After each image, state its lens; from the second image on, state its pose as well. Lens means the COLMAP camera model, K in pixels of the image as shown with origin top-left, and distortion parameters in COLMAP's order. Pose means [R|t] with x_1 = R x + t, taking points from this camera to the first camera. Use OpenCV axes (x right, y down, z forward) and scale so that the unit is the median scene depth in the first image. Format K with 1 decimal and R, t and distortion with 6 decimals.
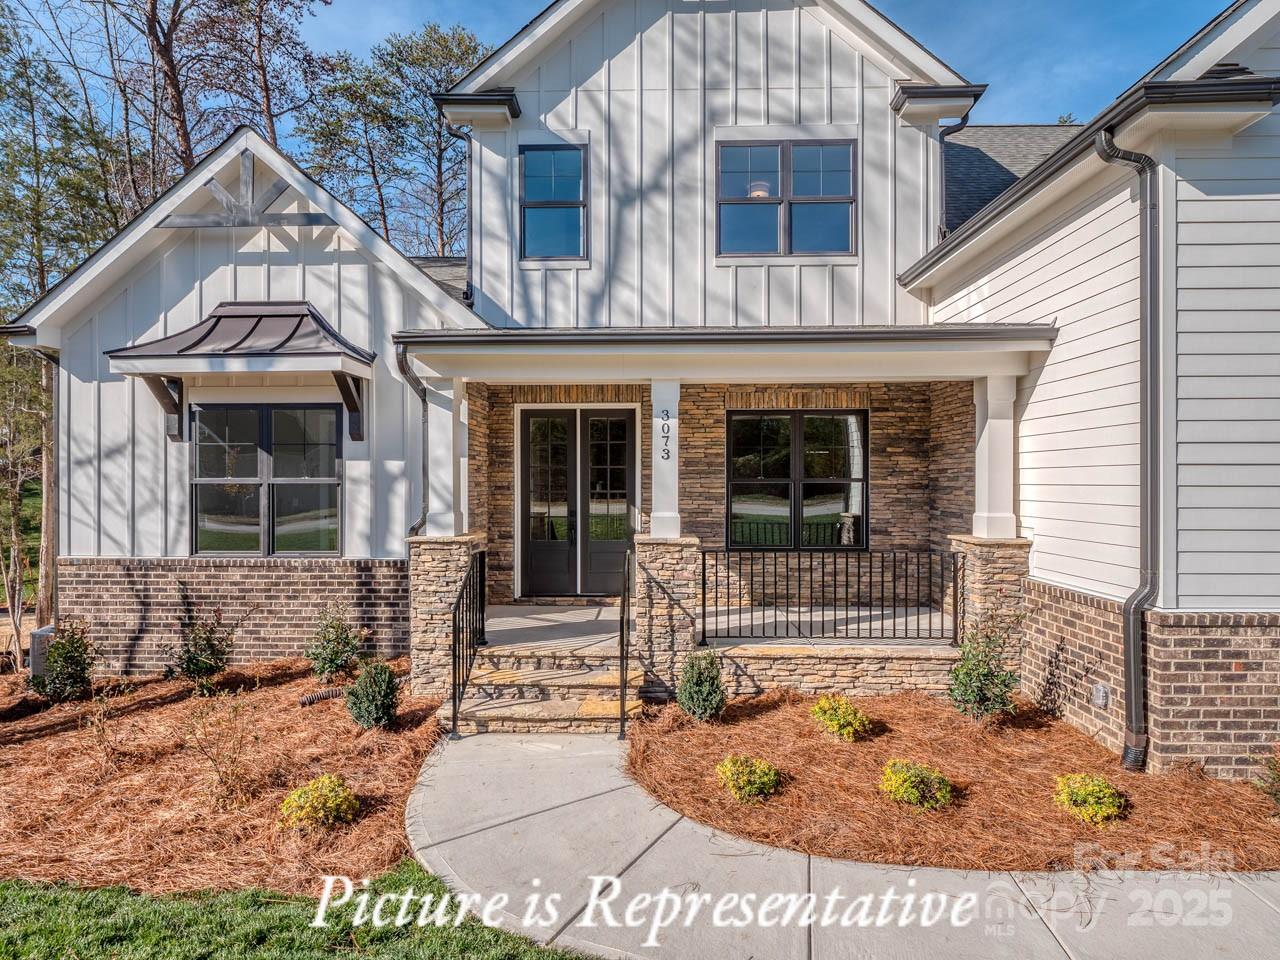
lens RADIAL K [[682.1, 0, 629.1], [0, 682.1, 475.9], [0, 0, 1]] dist [-0.008784, 0.000335]
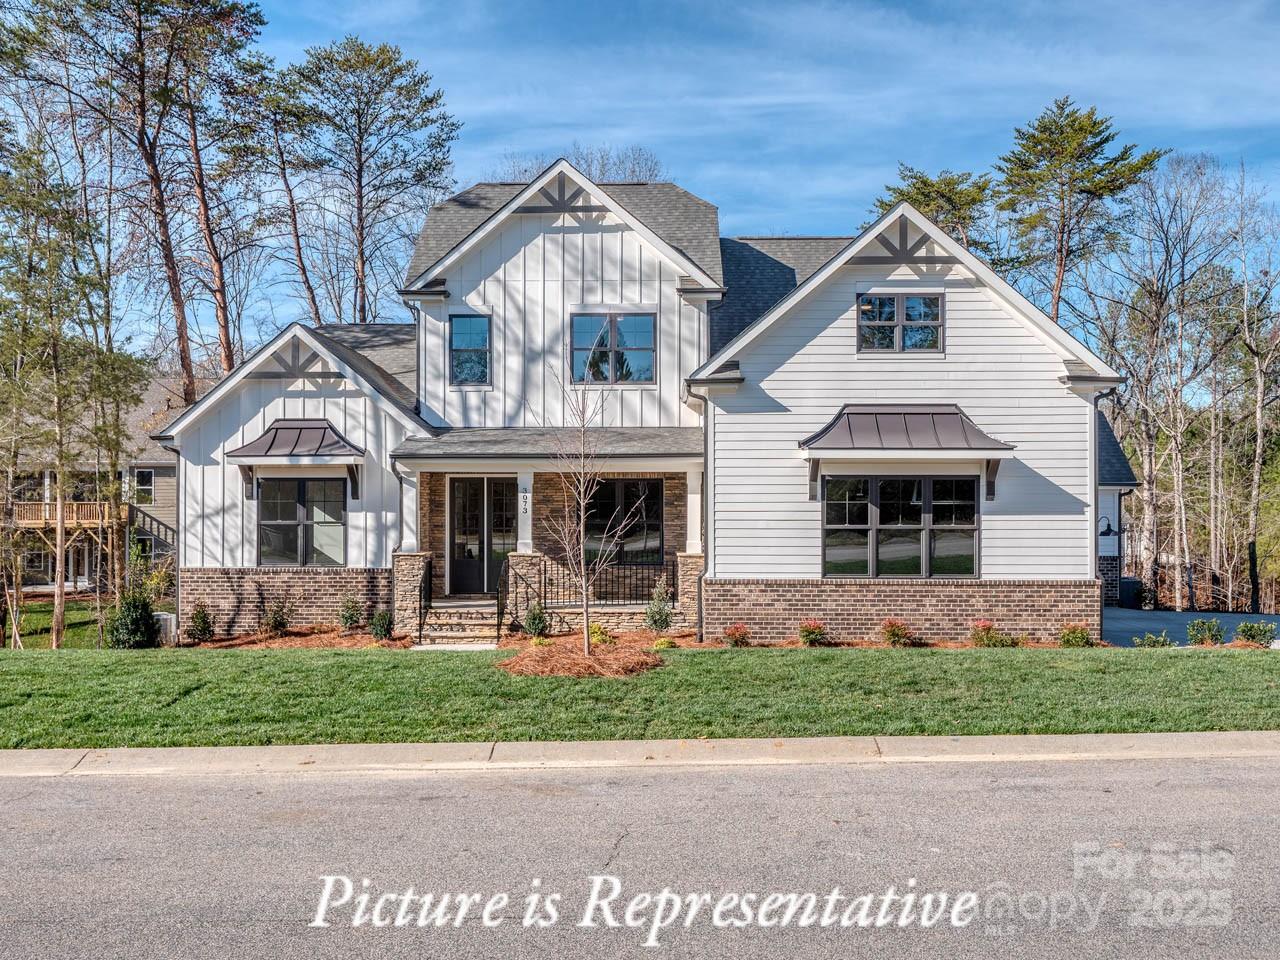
lens RADIAL K [[1093.0, 0, 644.7], [0, 1093.0, 478.5], [0, 0, 1]] dist [-0.019092, -0.026790]
pose [[0.999553, 0.001432, 0.029864, 0.254172], [-0.001056, 0.999920, -0.012612, -0.071601], [-0.029879, 0.012575, 0.999474, -1.804671]]
